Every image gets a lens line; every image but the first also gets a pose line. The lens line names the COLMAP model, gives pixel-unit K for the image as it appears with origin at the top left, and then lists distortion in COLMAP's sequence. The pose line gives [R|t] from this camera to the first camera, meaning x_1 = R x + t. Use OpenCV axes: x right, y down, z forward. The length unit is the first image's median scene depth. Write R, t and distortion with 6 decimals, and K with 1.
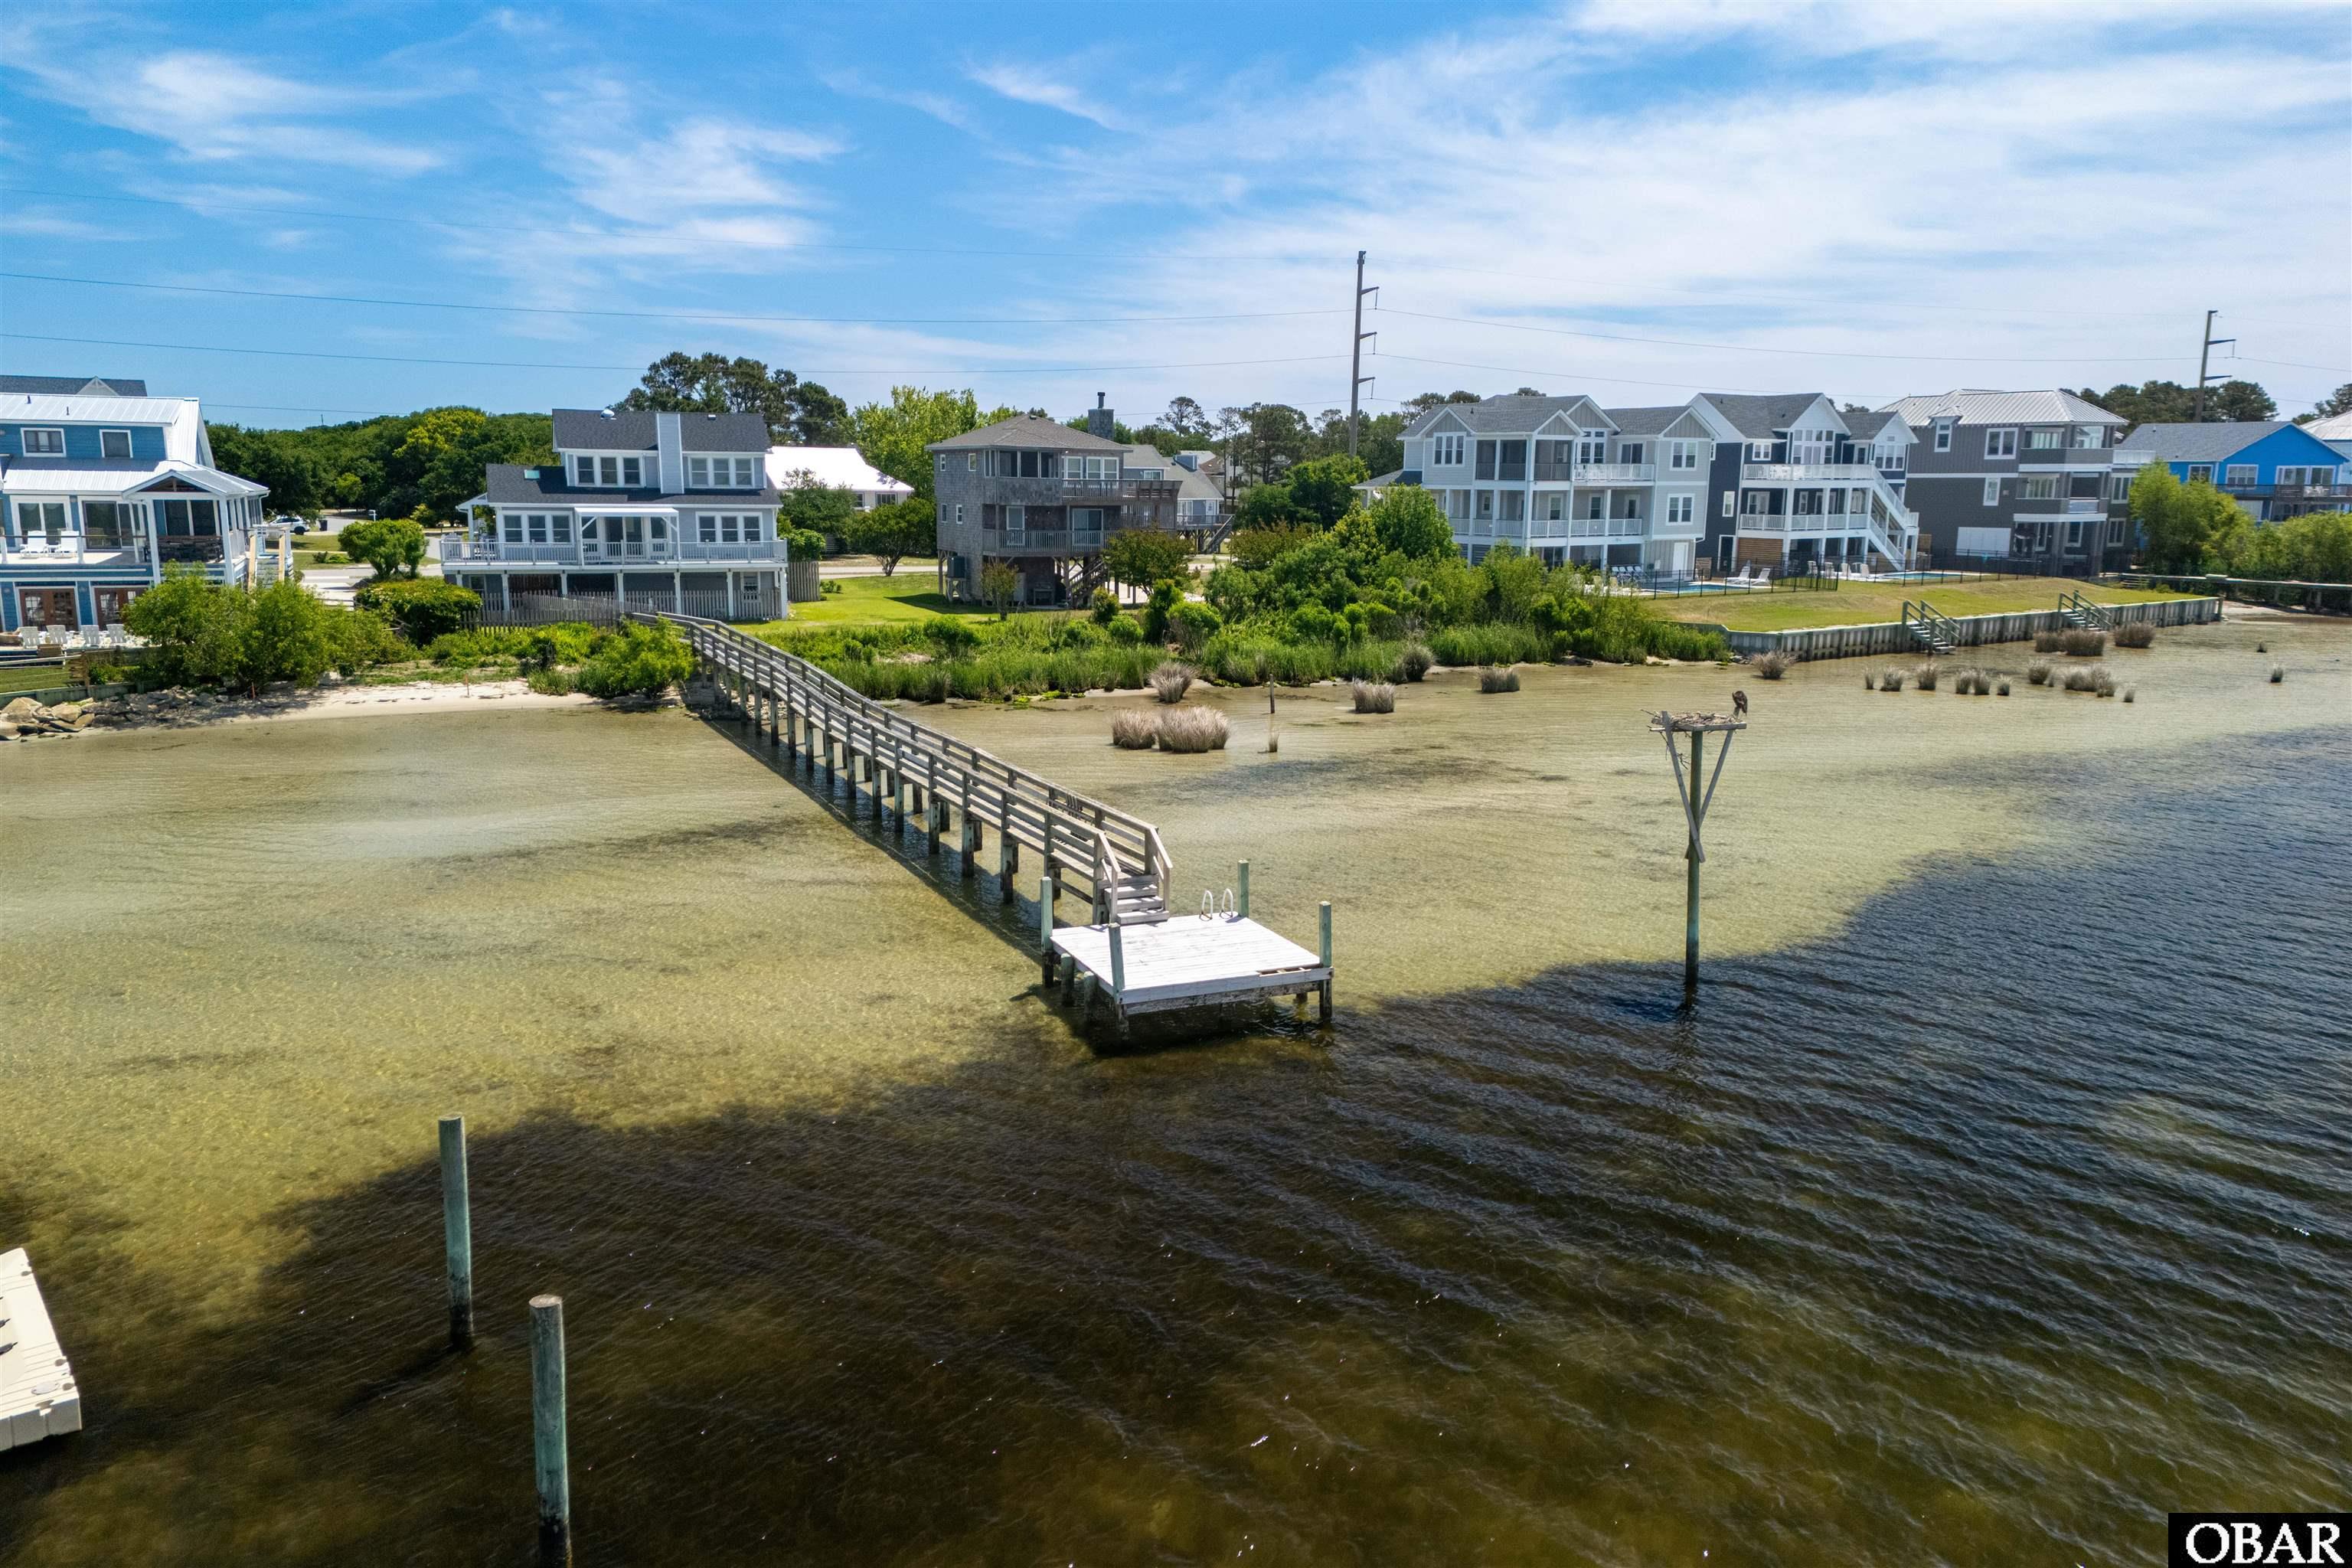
lens RADIAL K [[1706.5, 0, 1176.0], [0, 1706.5, 784.0], [0, 0, 1]] dist [0.084127, -0.097584]
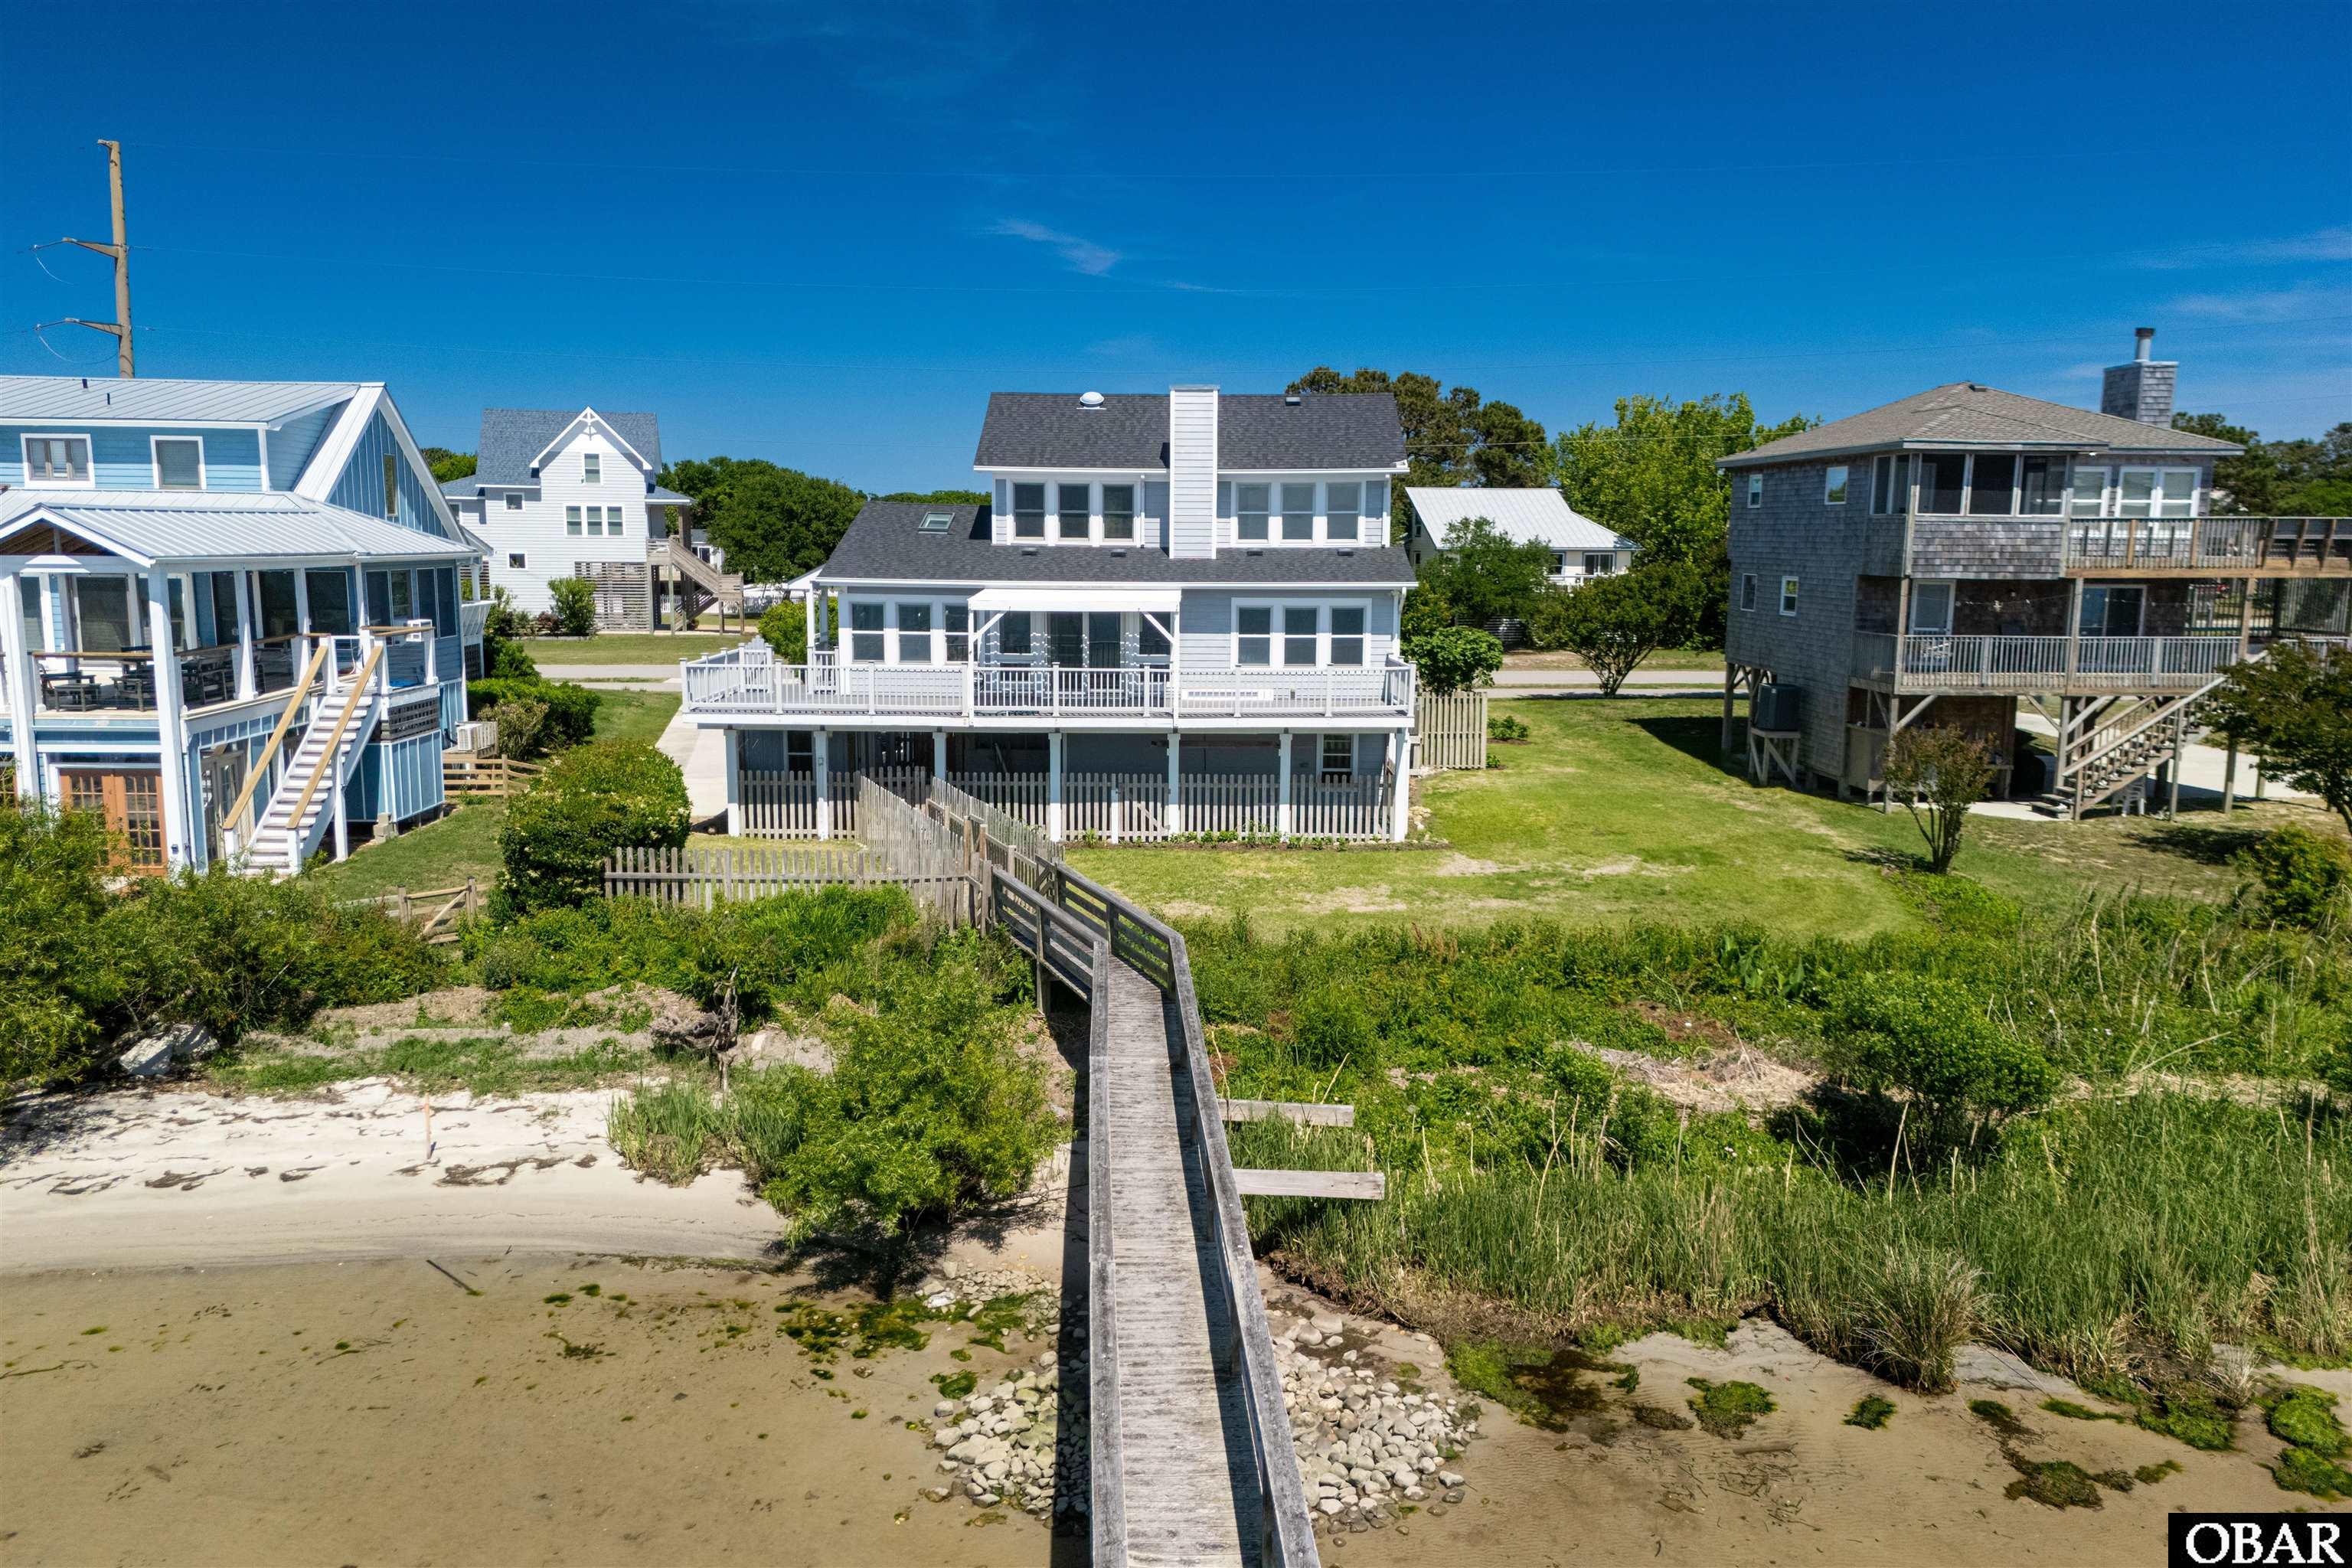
lens RADIAL K [[1719.6, 0, 1168.6], [0, 1719.6, 783.1], [0, 0, 1]] dist [0.103548, -0.084866]
pose [[0.925278, 0.052163, -0.375686, -0.115685], [-0.065509, 0.997591, -0.022830, -0.094840], [0.373590, 0.045735, 0.926466, 0.554029]]
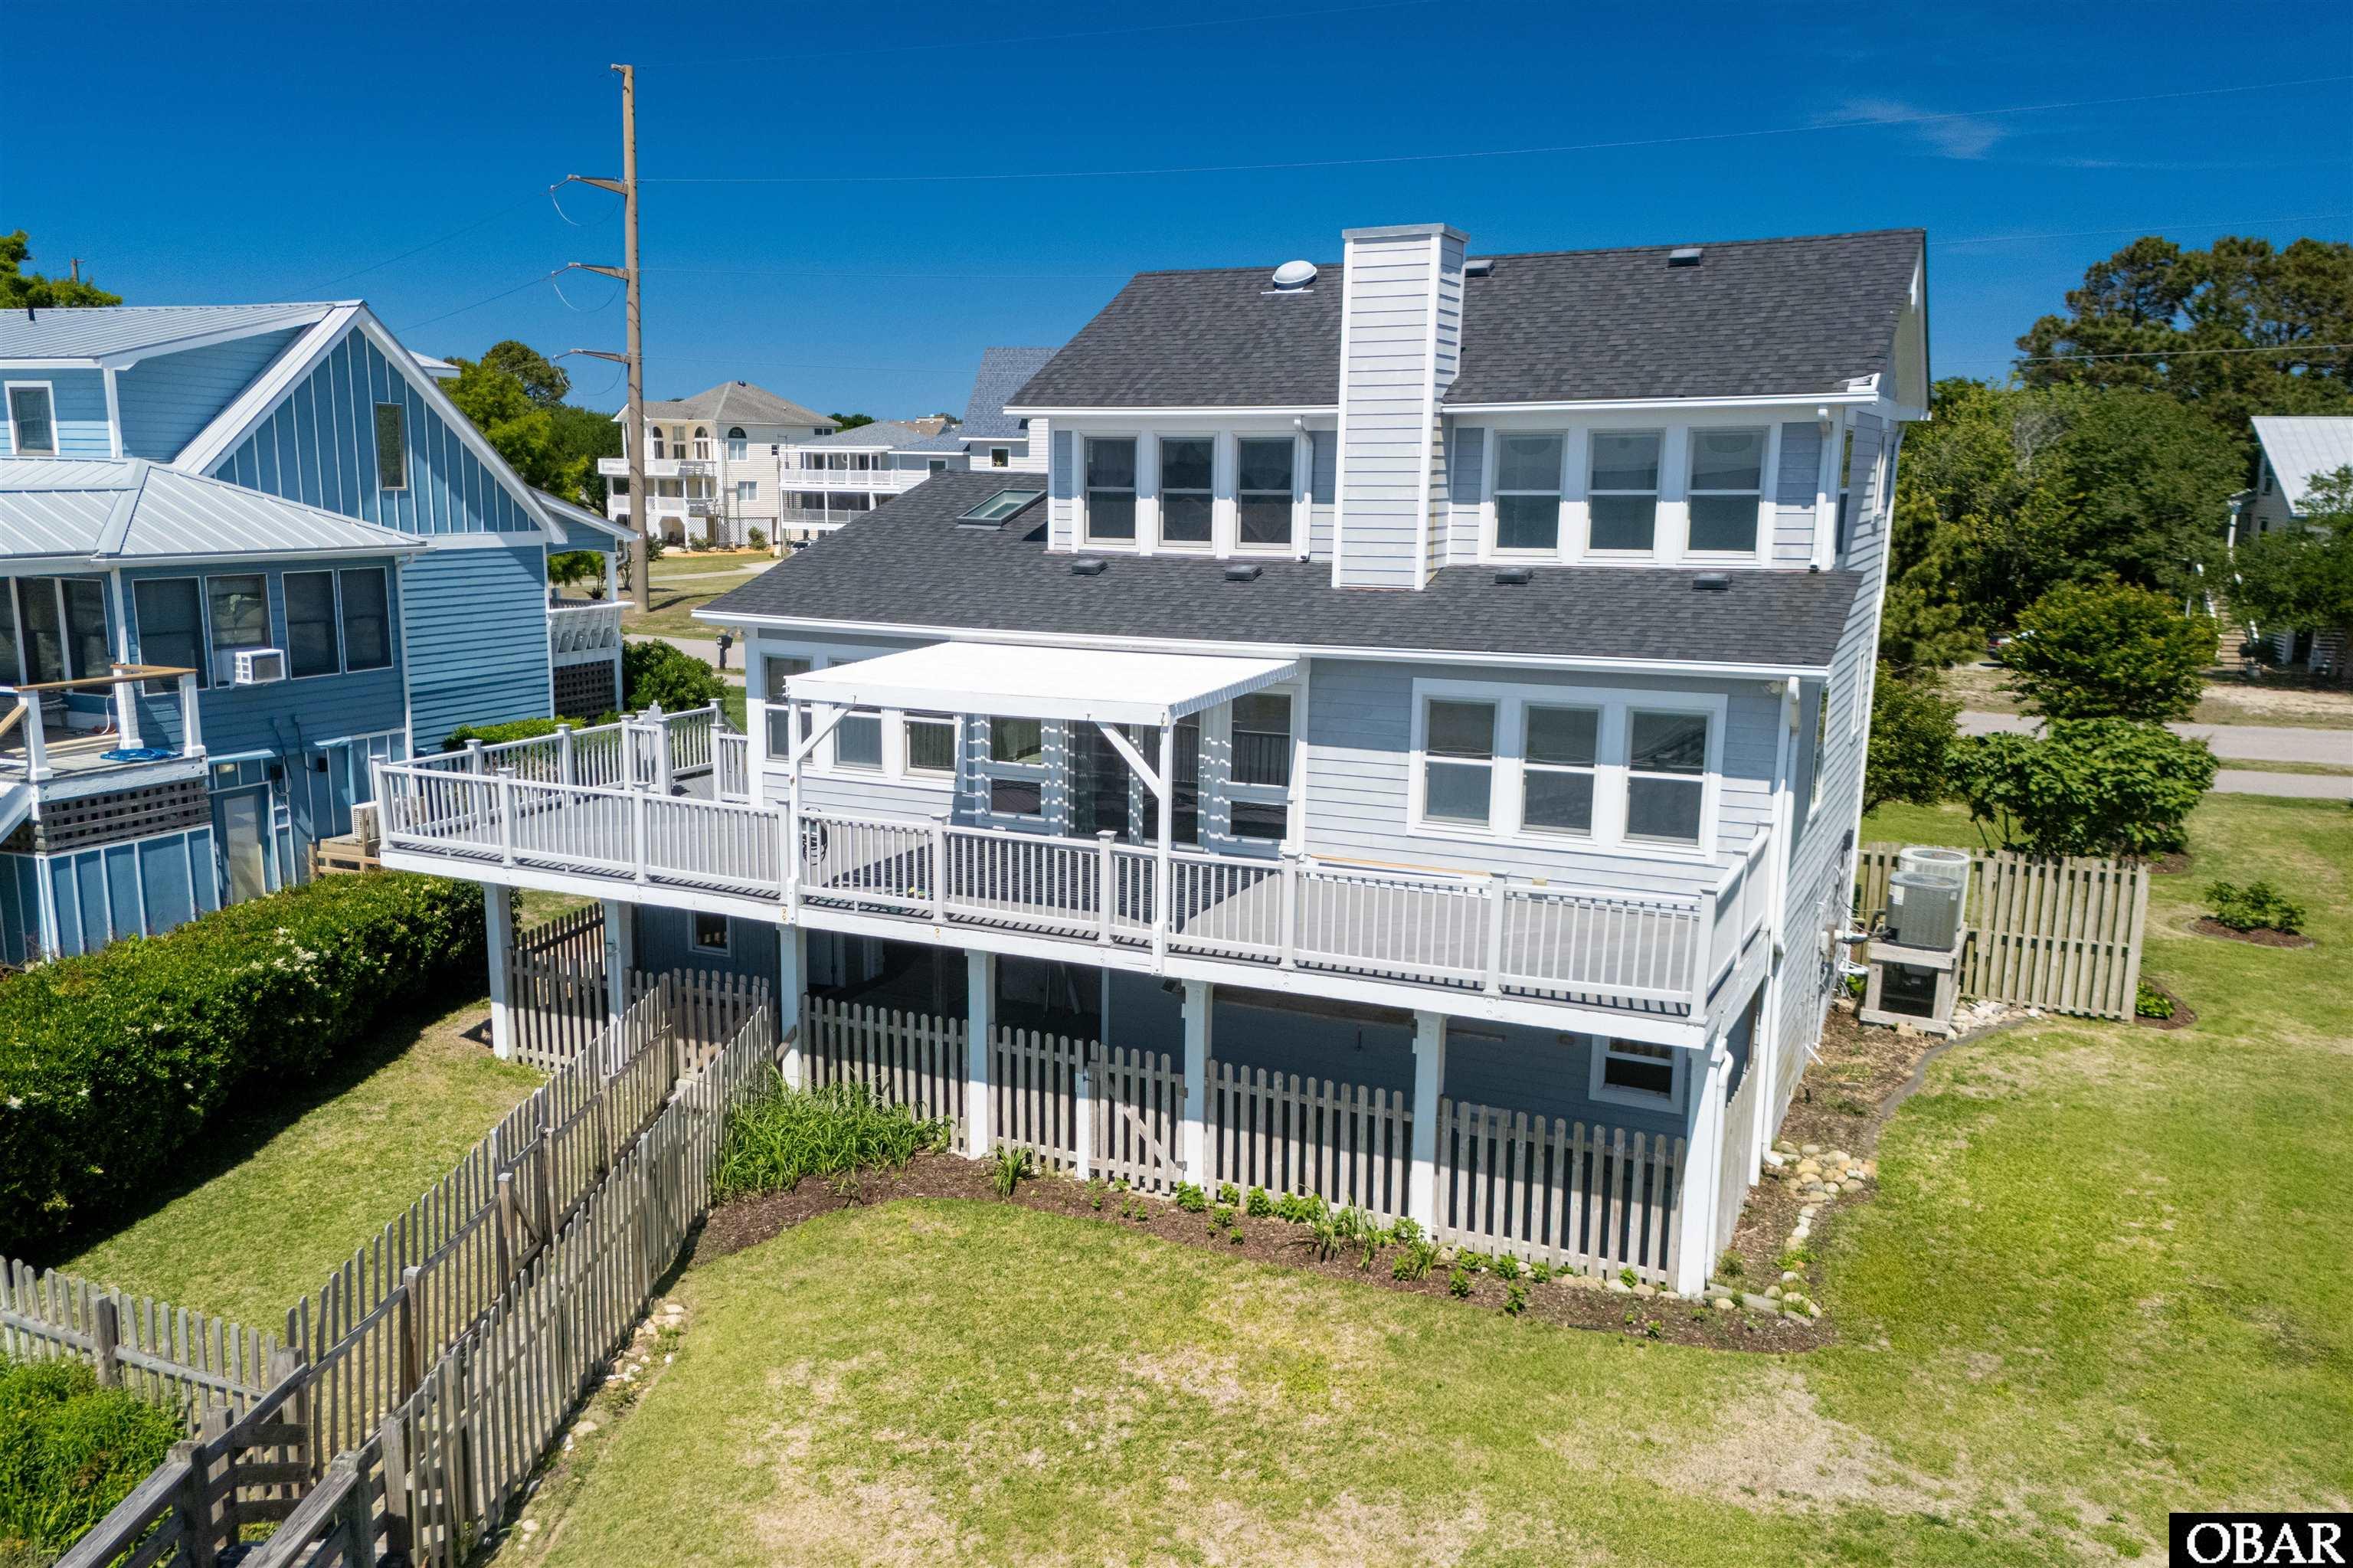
lens RADIAL K [[1820.1, 0, 1099.3], [0, 1820.1, 835.3], [0, 0, 1]] dist [0.103040, -0.079048]
pose [[0.663117, 0.142908, -0.734747, -0.129123], [-0.133752, 0.988429, 0.071537, -0.146771], [0.736469, 0.050837, 0.674559, 0.796966]]
